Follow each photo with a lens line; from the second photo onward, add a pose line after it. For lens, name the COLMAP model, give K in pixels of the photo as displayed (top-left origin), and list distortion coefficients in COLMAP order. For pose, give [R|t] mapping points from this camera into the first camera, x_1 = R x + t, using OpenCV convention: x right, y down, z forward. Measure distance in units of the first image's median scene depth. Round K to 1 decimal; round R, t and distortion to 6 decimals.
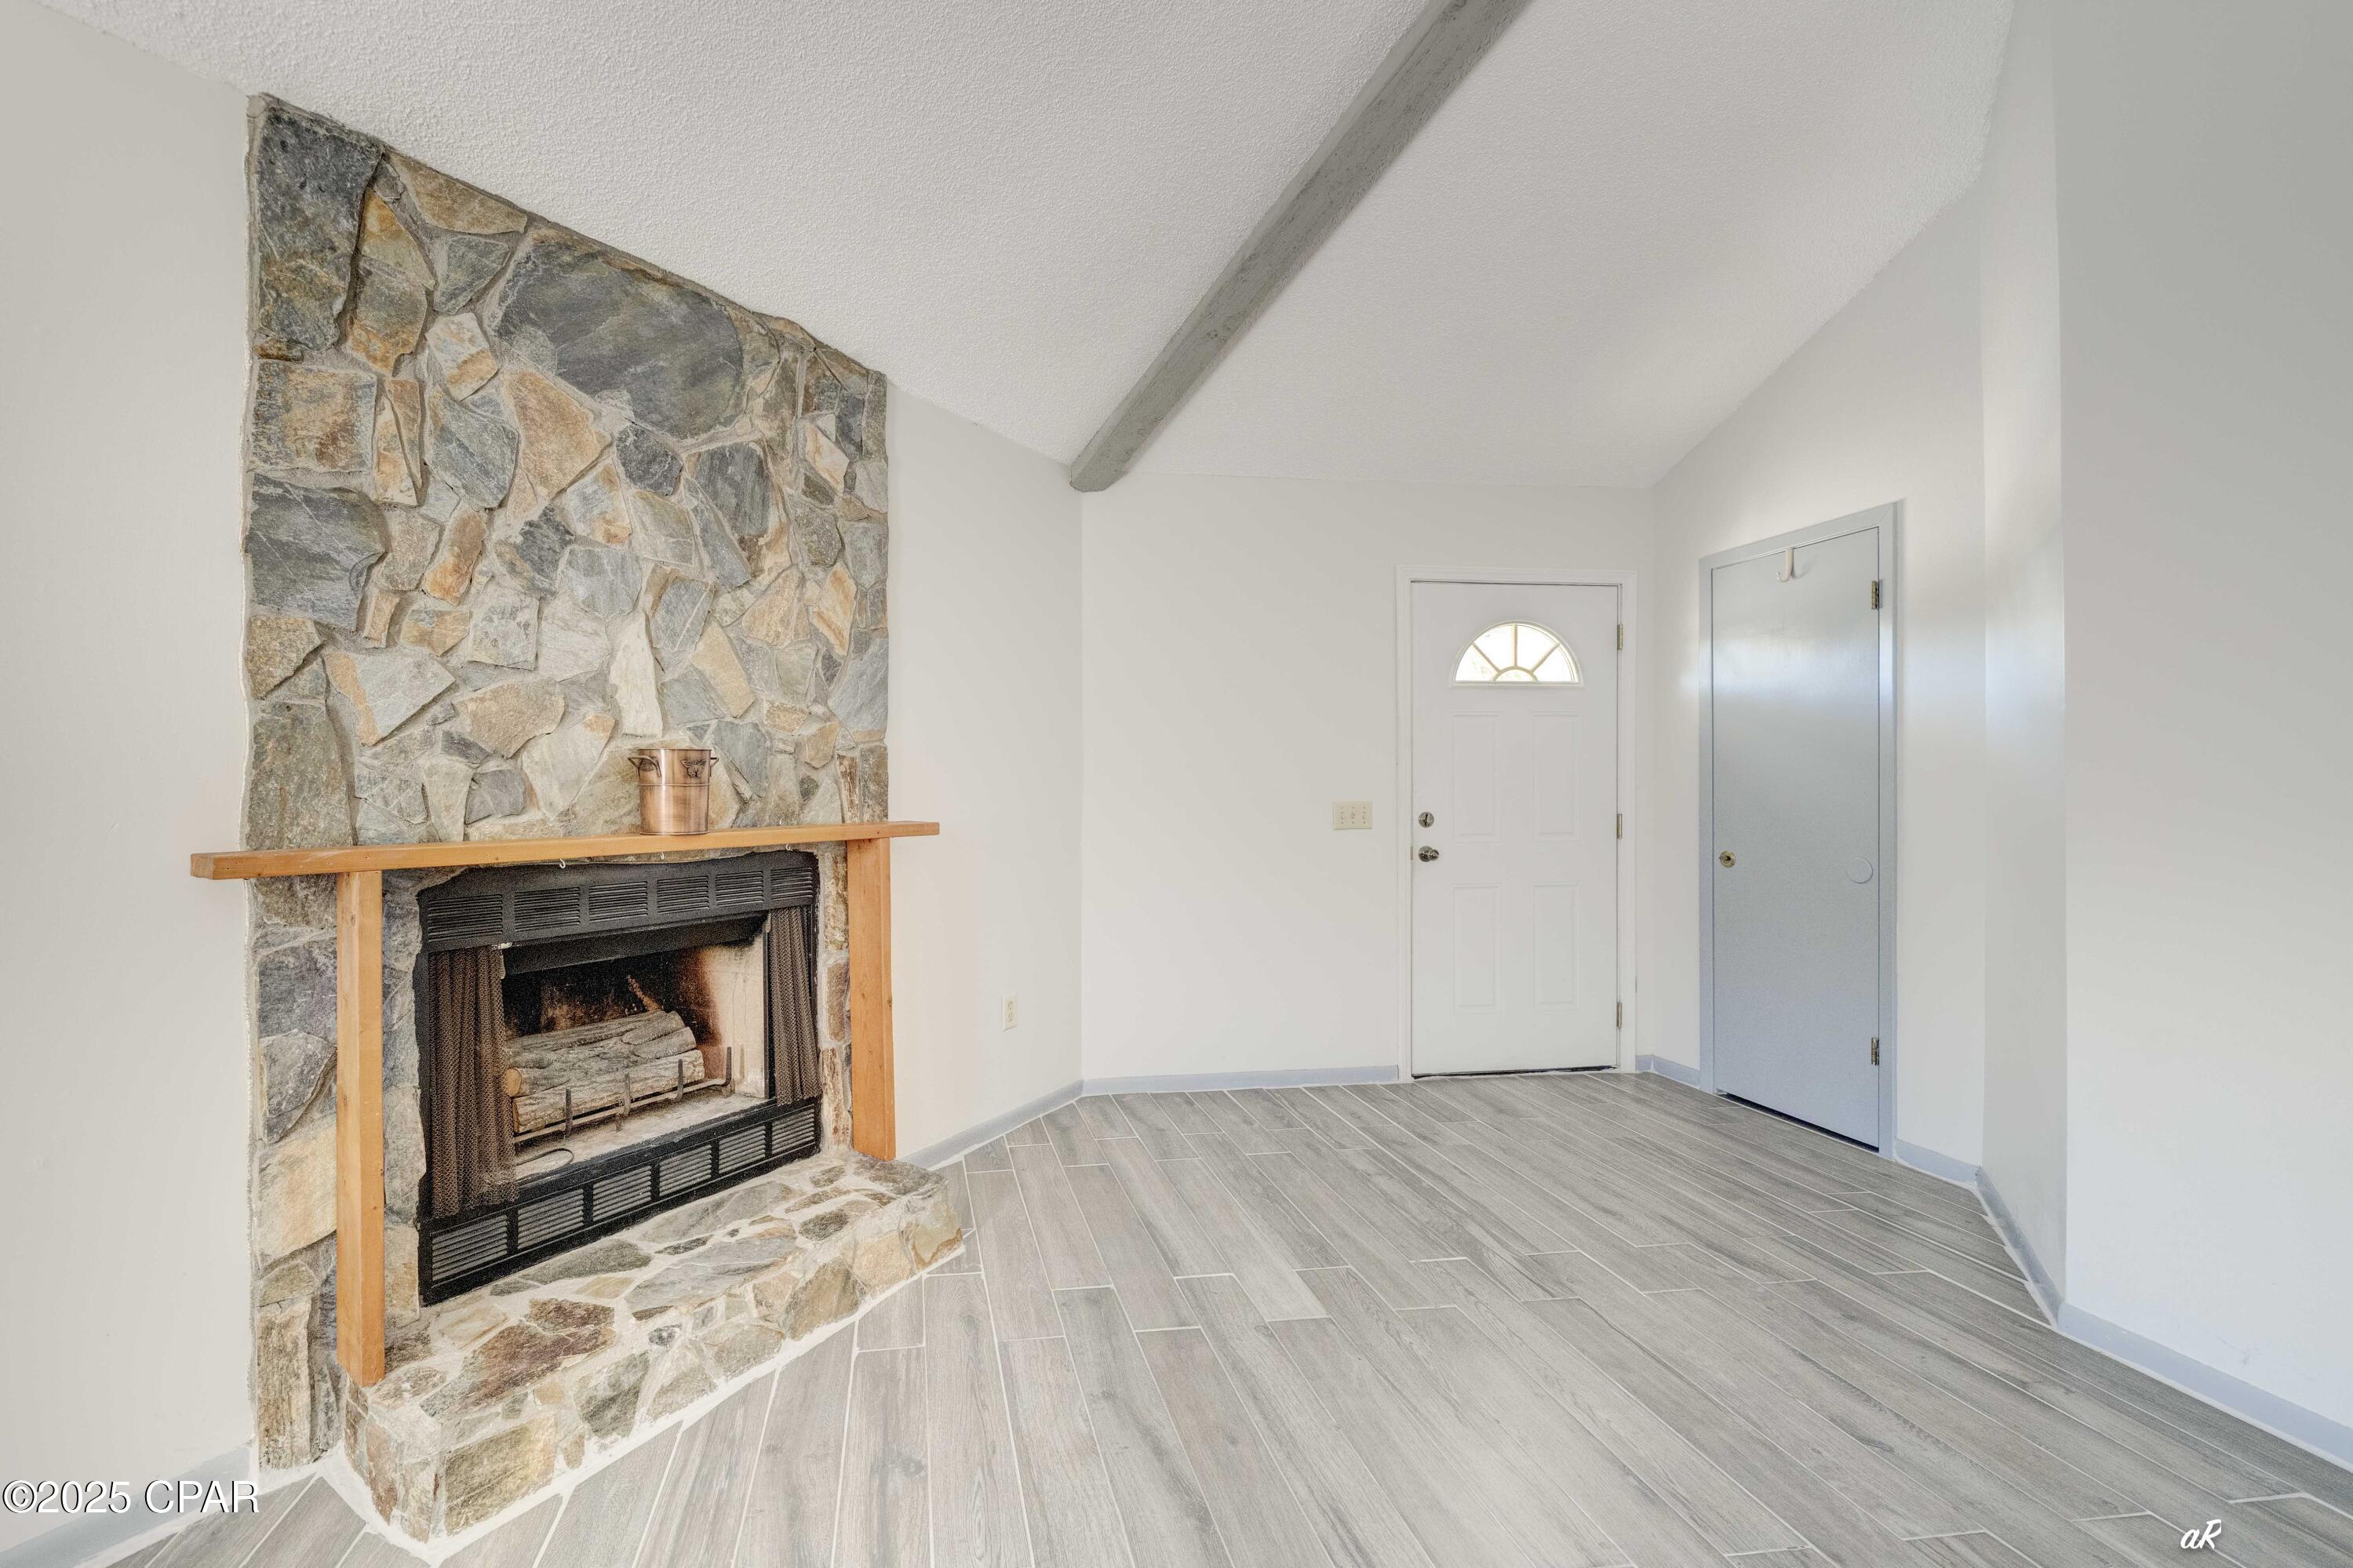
lens RADIAL K [[918.1, 0, 999.9], [0, 918.1, 791.4], [0, 0, 1]] dist [-0.003766, -0.000649]
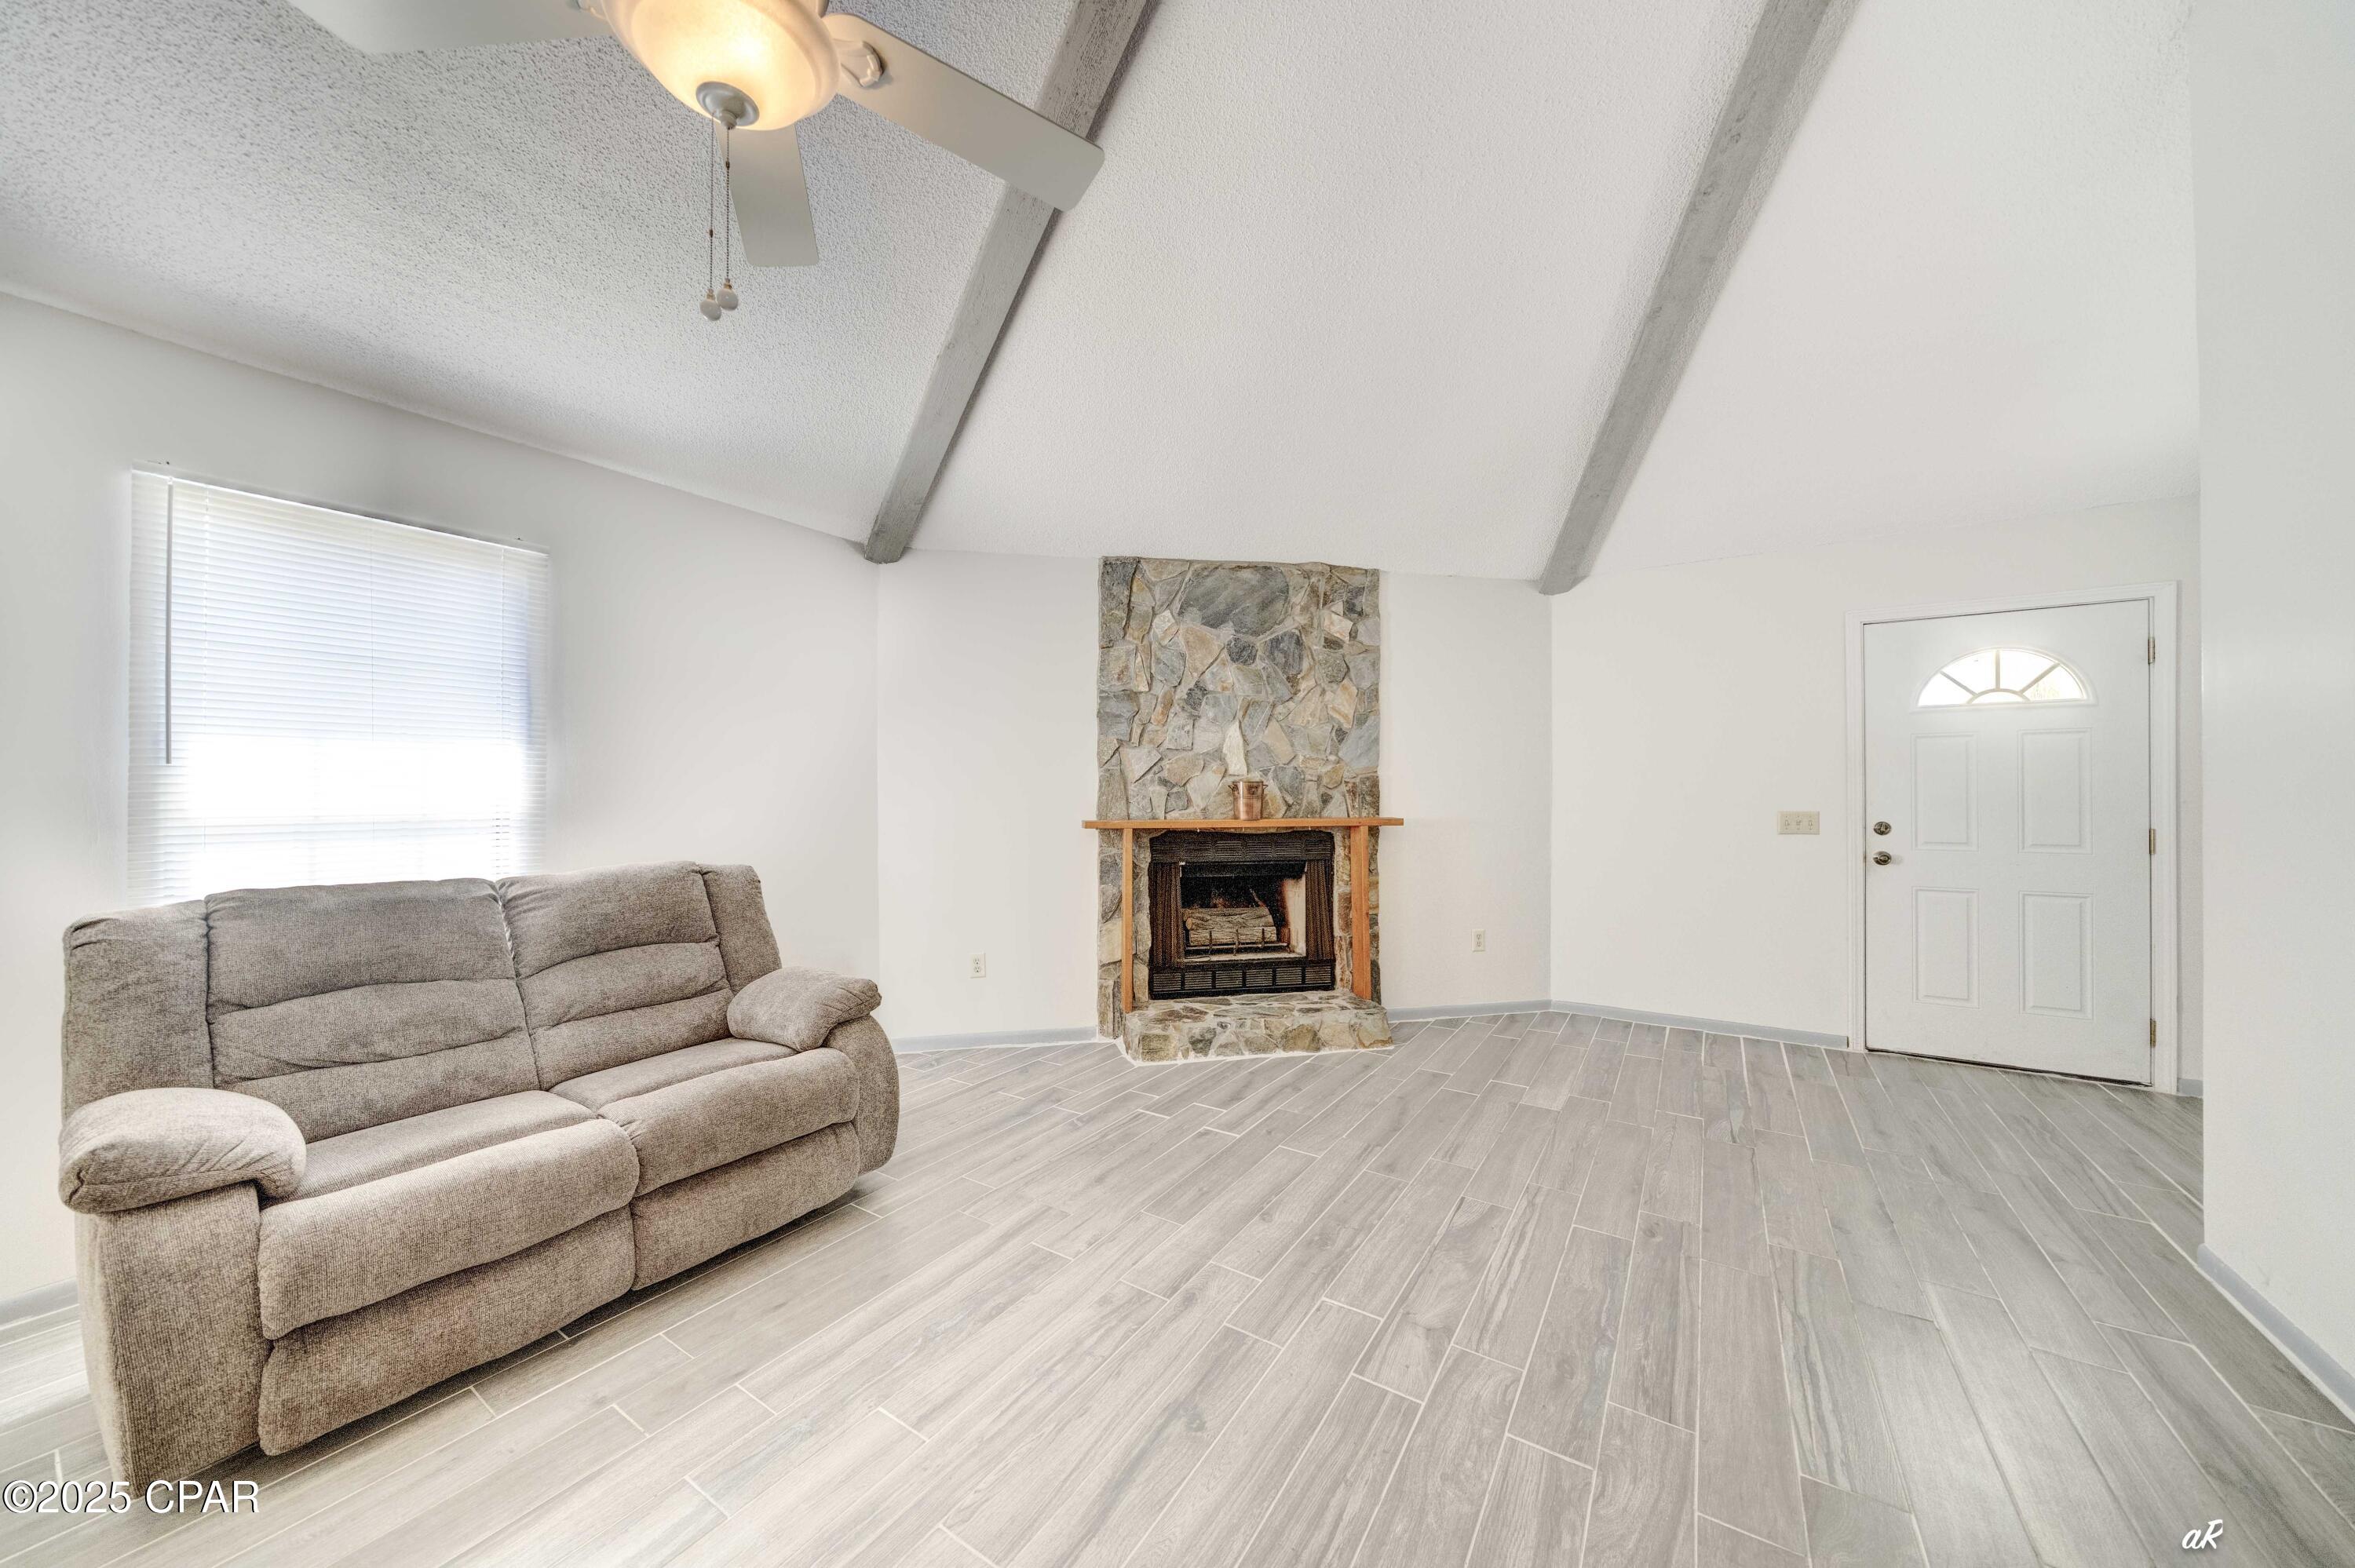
lens RADIAL K [[811.7, 0, 1174.9], [0, 811.7, 791.8], [0, 0, 1]] dist [-0.004687, 0.000033]
pose [[0.769168, 0.001894, -0.639044, 0.773793], [-0.004485, 0.999987, -0.002434, -0.015501], [0.639031, 0.004739, 0.769166, -0.629224]]
